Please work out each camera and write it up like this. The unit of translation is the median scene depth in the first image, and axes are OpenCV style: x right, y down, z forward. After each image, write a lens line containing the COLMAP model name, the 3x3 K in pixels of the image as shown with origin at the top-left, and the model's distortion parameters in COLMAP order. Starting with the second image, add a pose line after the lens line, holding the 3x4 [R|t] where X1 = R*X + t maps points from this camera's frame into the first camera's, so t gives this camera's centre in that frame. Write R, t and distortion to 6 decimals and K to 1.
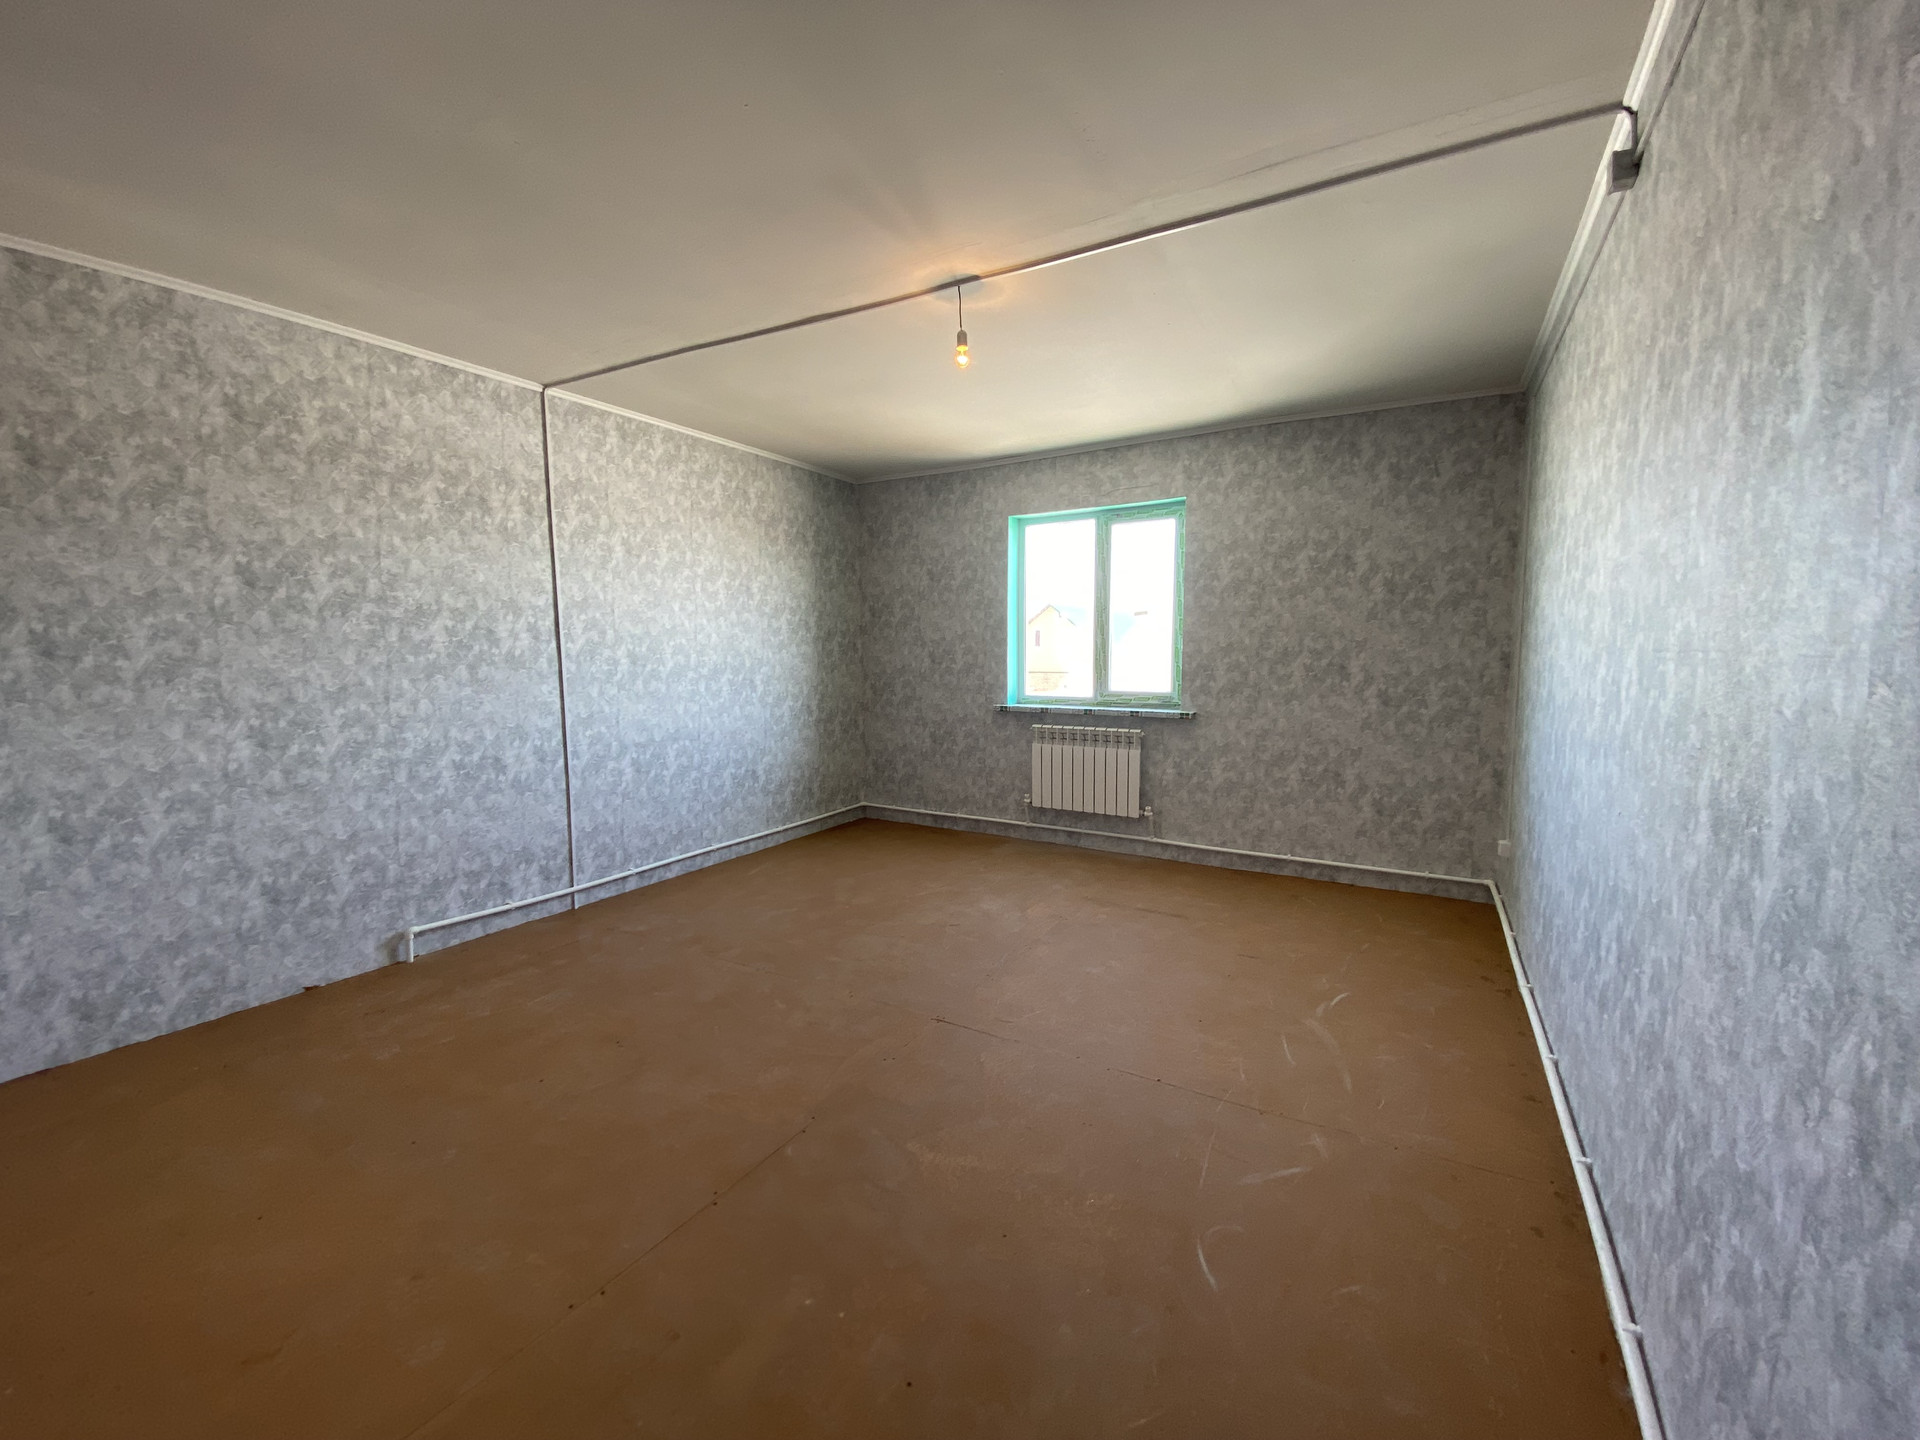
lens RADIAL K [[783.0, 0, 951.2], [0, 783.0, 721.9], [0, 0, 1]] dist [0.034091, -0.028369]
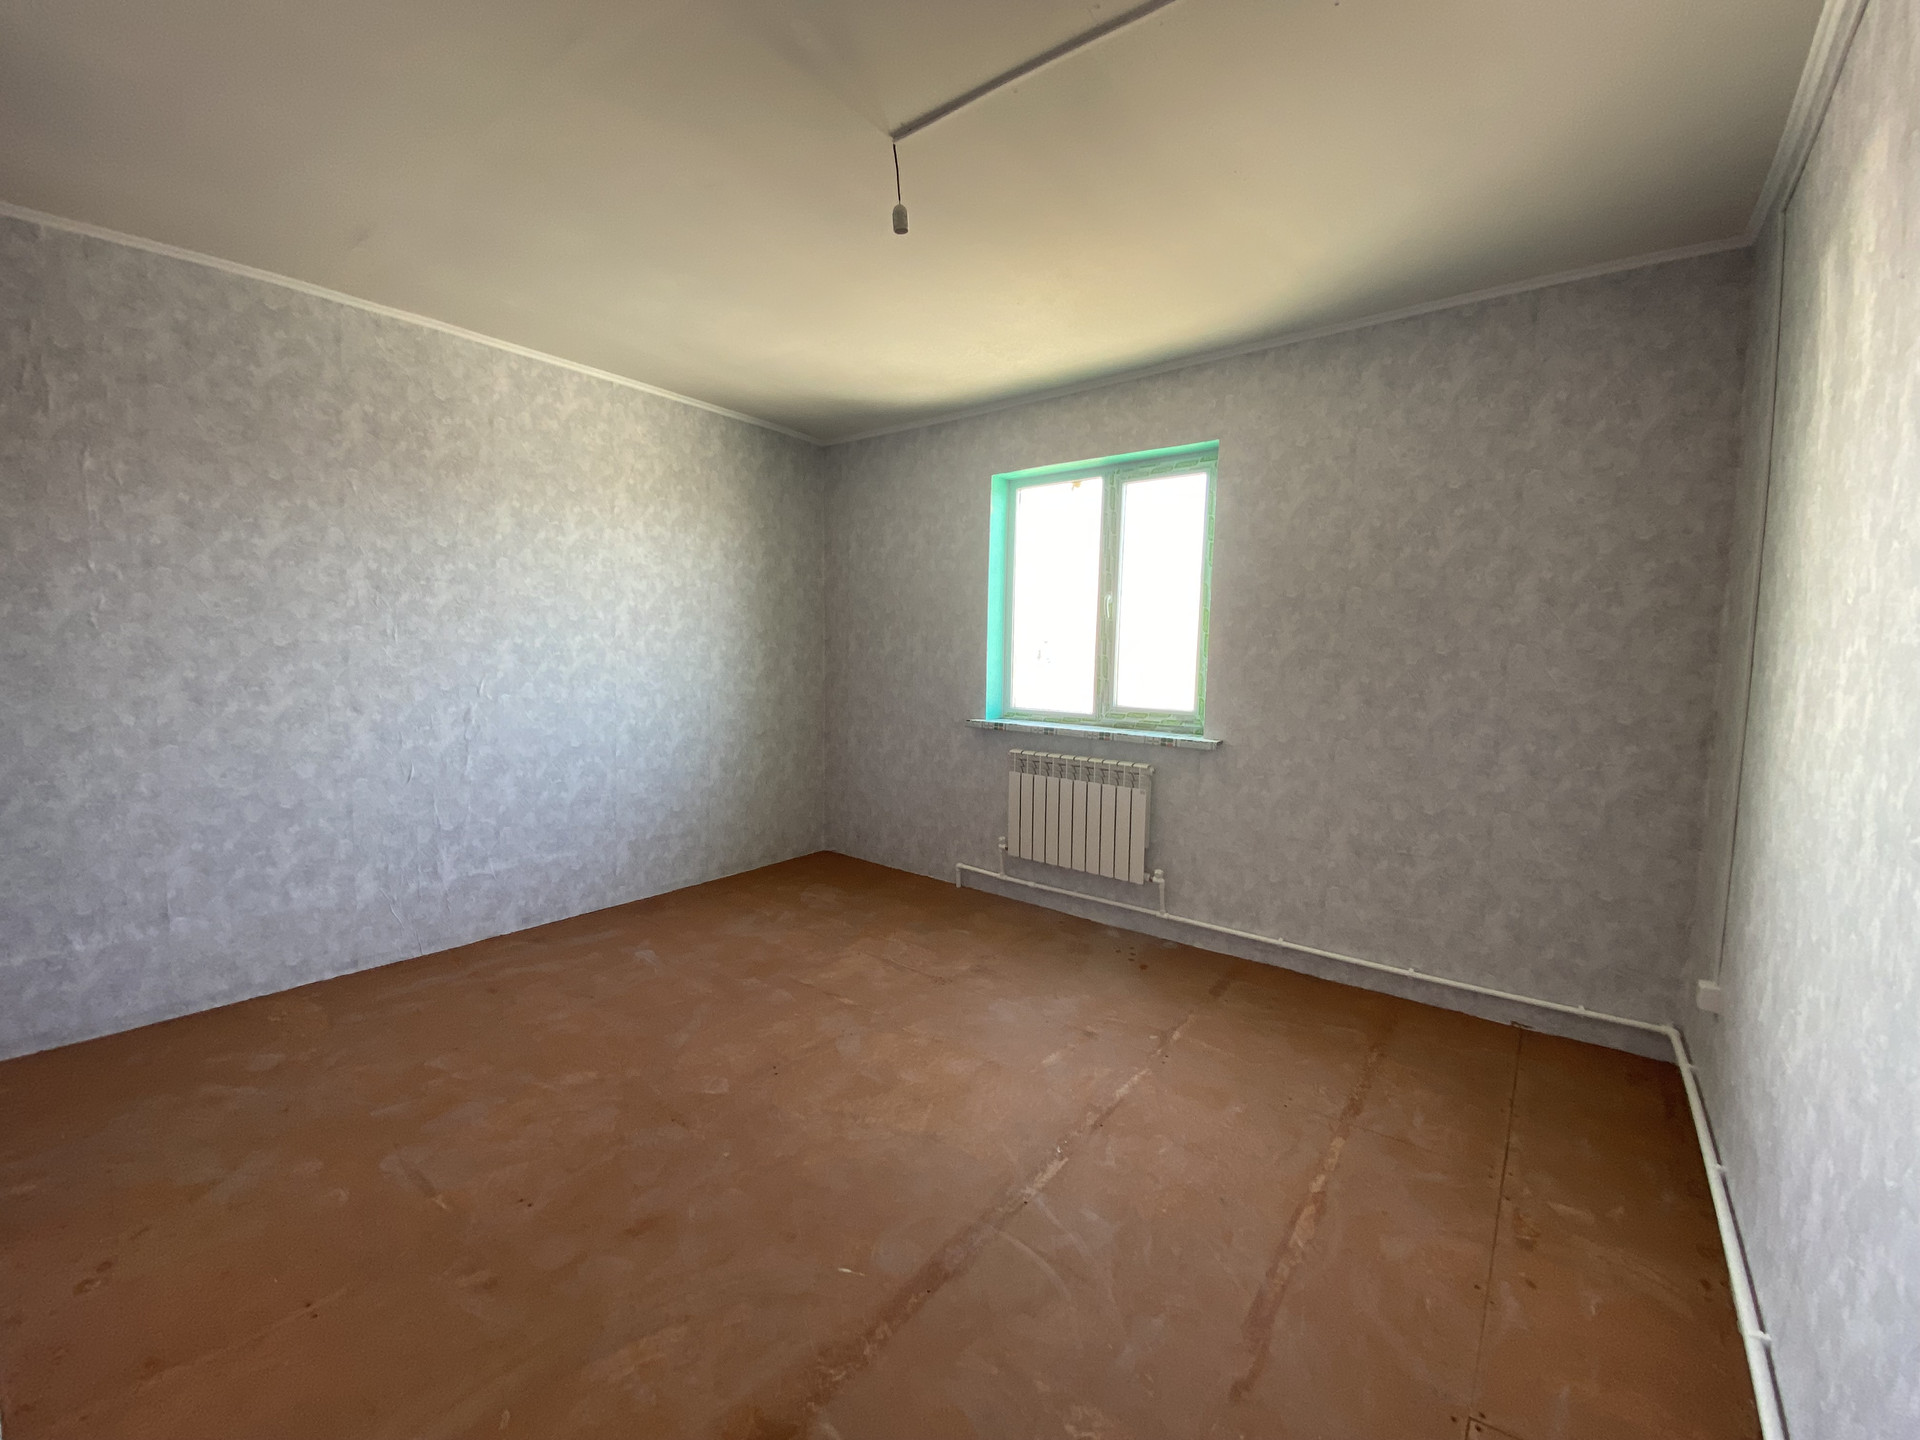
lens RADIAL K [[777.0, 0, 960.9], [0, 777.0, 724.8], [0, 0, 1]] dist [-0.001199, -0.013020]
pose [[0.991098, 0.028471, -0.130053, 0.151104], [-0.030014, 0.999500, -0.009918, -0.011351], [0.129706, 0.013733, 0.991457, 0.247631]]
